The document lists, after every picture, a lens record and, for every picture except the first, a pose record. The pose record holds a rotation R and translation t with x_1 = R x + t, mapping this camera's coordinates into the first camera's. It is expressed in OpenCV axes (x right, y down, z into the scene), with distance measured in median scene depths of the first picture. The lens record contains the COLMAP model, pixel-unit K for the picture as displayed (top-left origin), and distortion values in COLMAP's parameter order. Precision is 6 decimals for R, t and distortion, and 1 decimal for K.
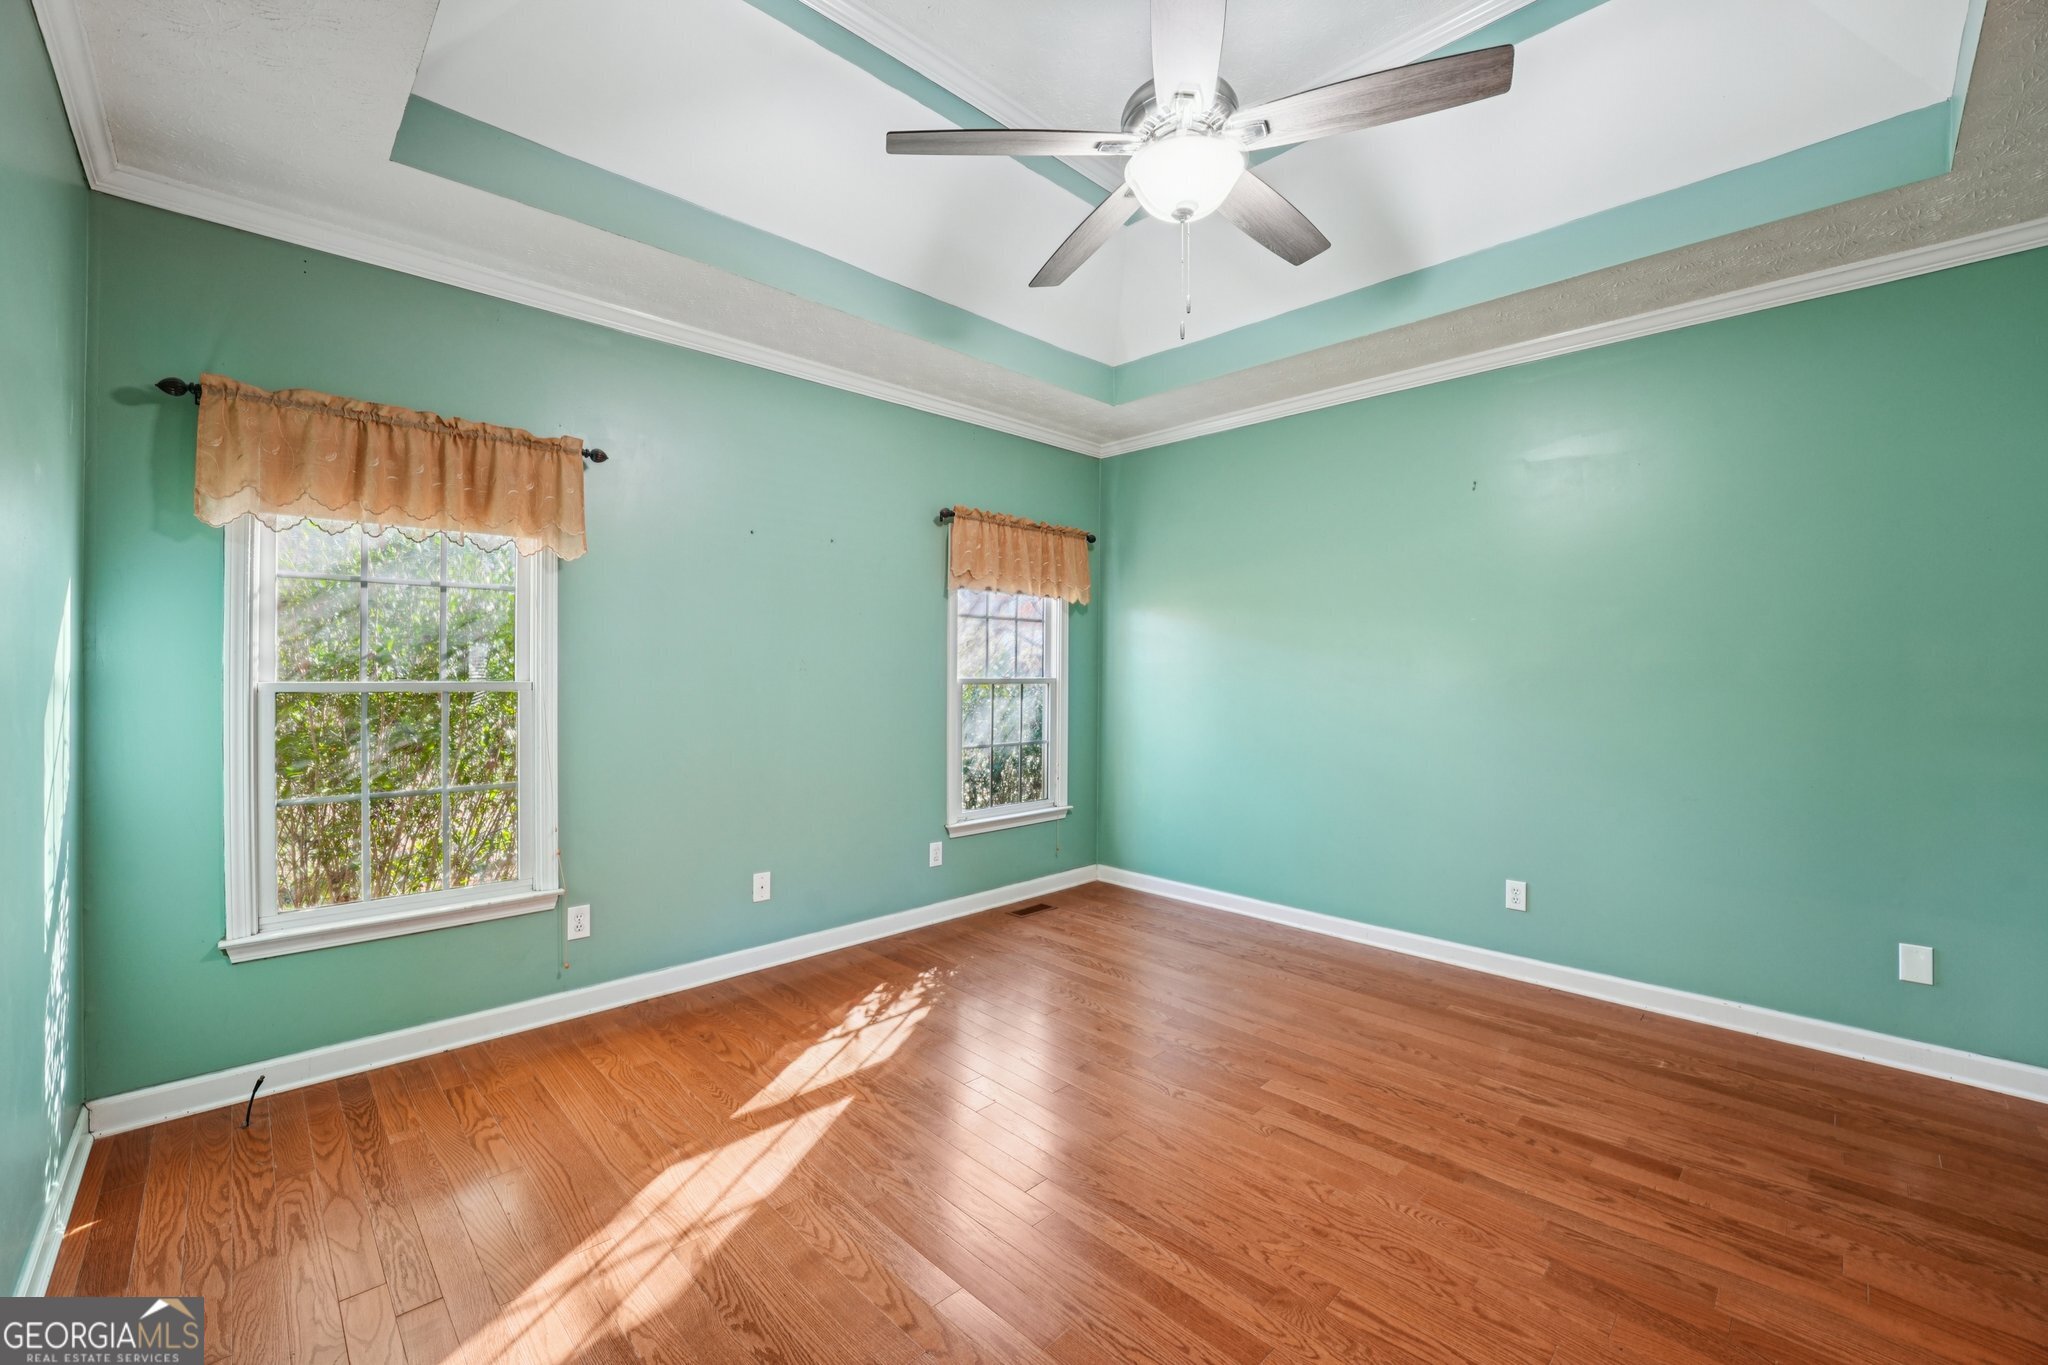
lens RADIAL K [[829.7, 0, 1024.6], [0, 829.7, 672.1], [0, 0, 1]] dist [-0.023715, -0.000056]
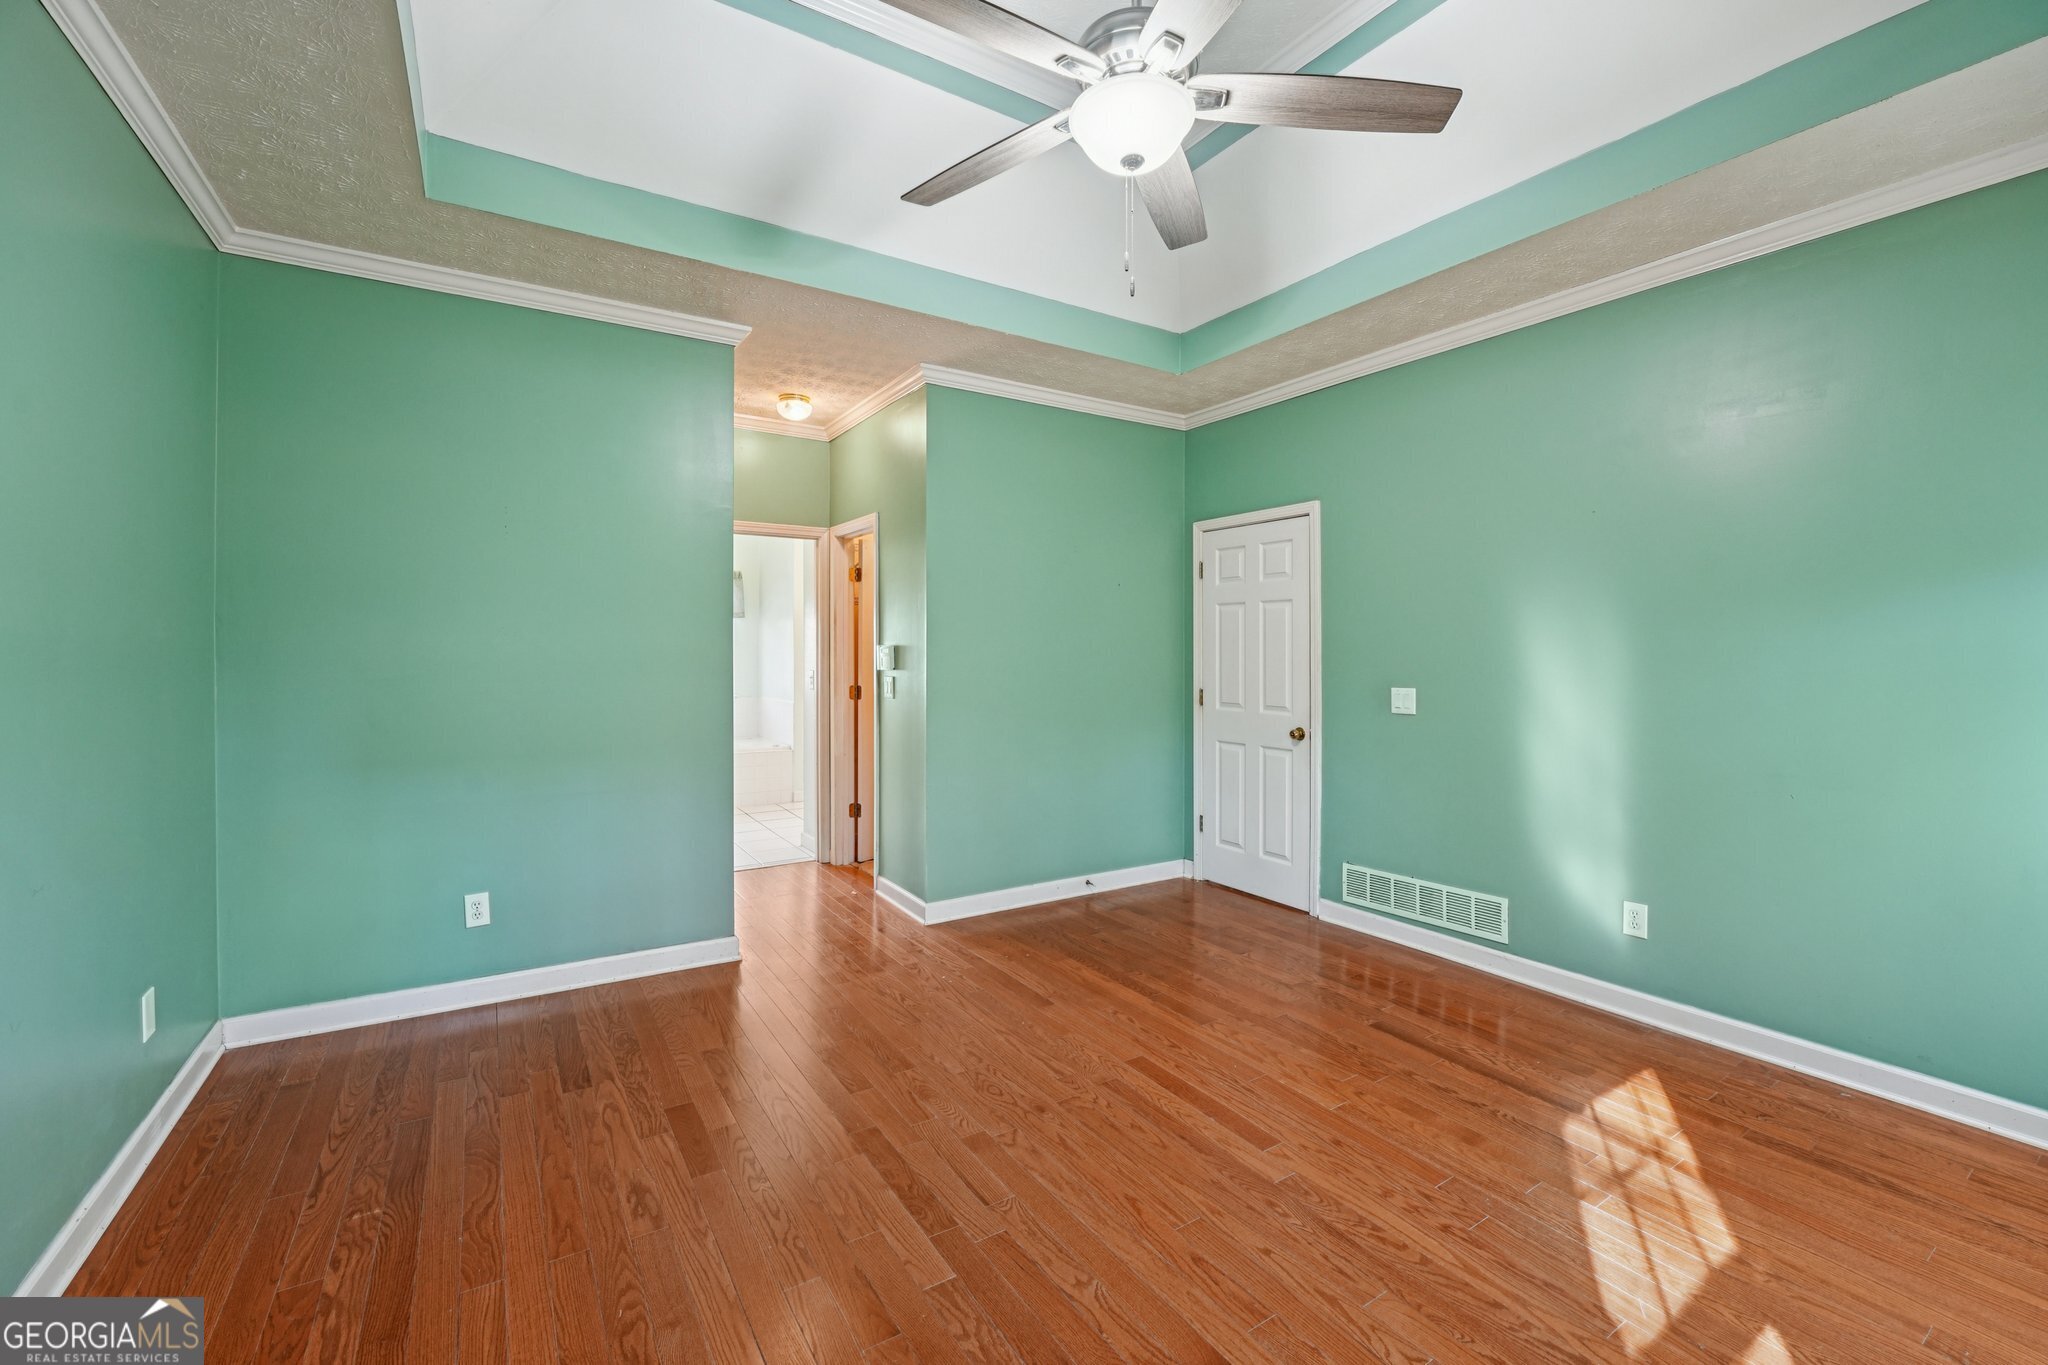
lens RADIAL K [[851.4, 0, 1025.1], [0, 851.4, 641.8], [0, 0, 1]] dist [-0.024423, 0.000168]
pose [[-0.979545, -0.006299, 0.201129, 0.081555], [-0.007659, 0.999953, -0.005986, -0.005769], [-0.201082, -0.007404, -0.979546, 1.388845]]
